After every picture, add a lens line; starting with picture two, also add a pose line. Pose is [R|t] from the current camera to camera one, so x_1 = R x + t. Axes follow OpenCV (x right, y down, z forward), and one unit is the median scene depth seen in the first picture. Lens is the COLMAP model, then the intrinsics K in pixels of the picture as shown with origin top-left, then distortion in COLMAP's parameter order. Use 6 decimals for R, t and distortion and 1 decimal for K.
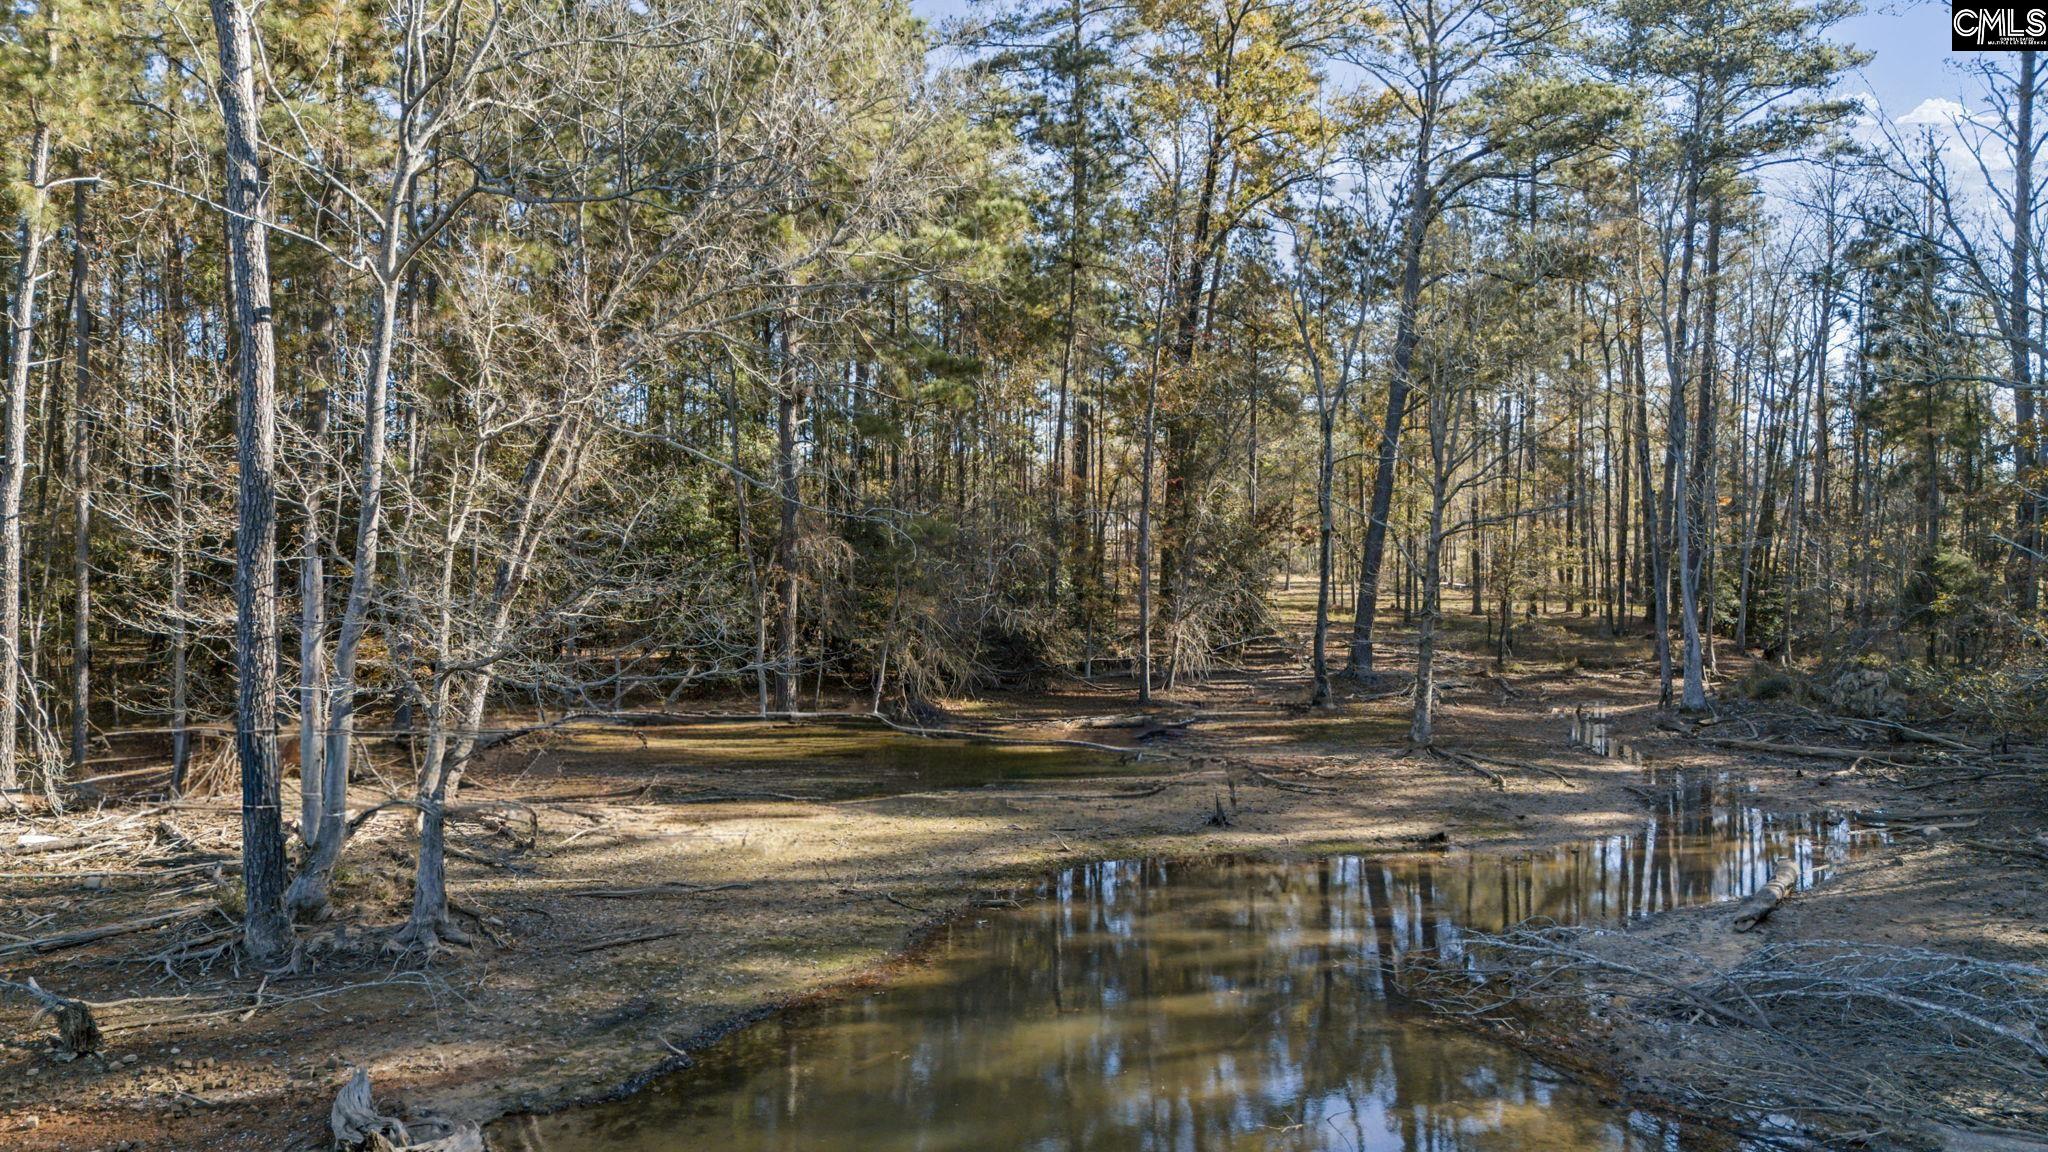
lens RADIAL K [[1518.4, 0, 1024.0], [0, 1518.4, 576.0], [0, 0, 1]] dist [0.065152, -0.061235]
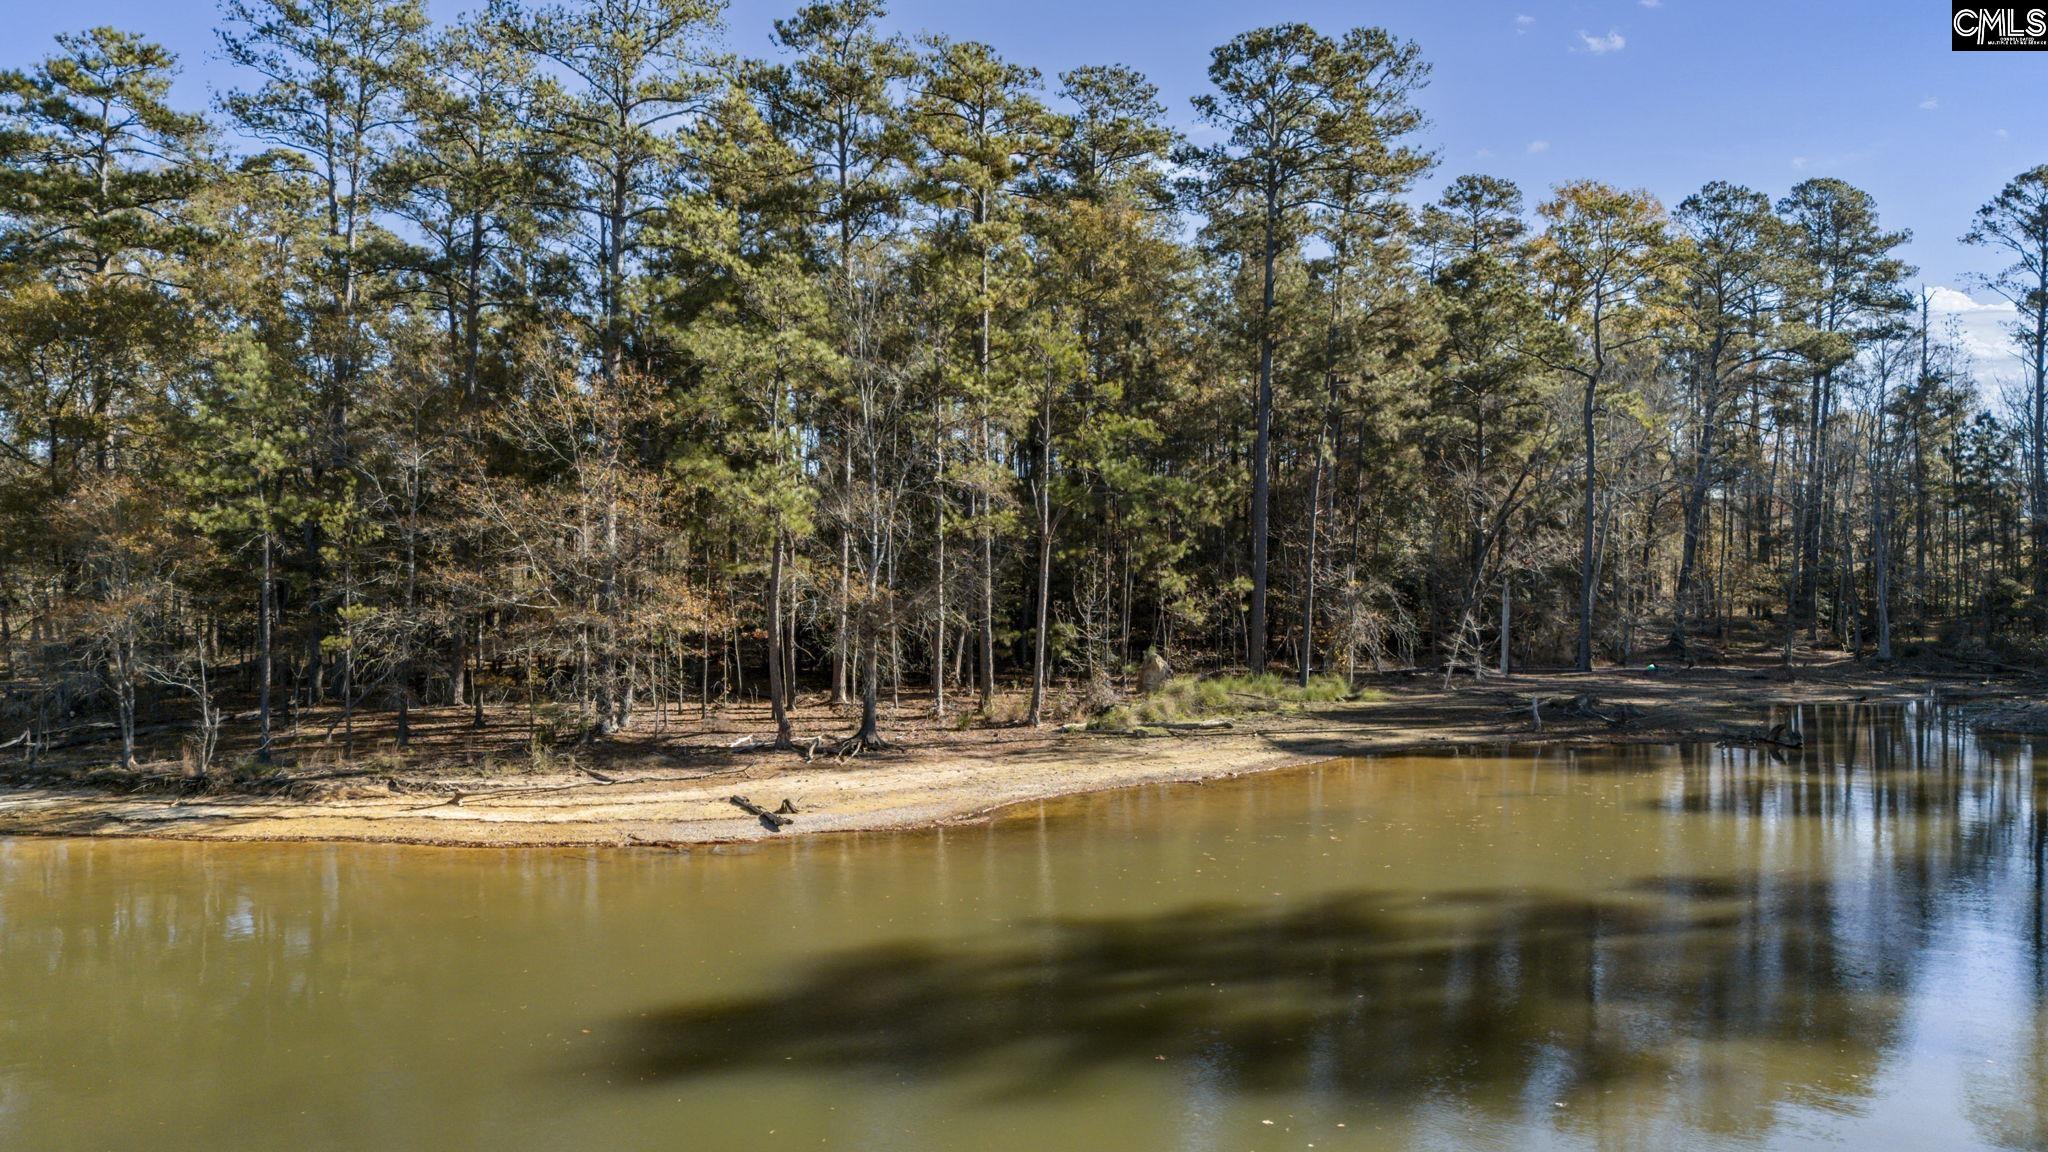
lens RADIAL K [[1507.7, 0, 1021.6], [0, 1507.7, 574.9], [0, 0, 1]] dist [0.061259, -0.057969]
pose [[0.998411, -0.007147, 0.055900, -0.571675], [0.007765, 0.999911, -0.010840, -0.006517], [-0.055818, 0.011257, 0.998378, -0.653408]]
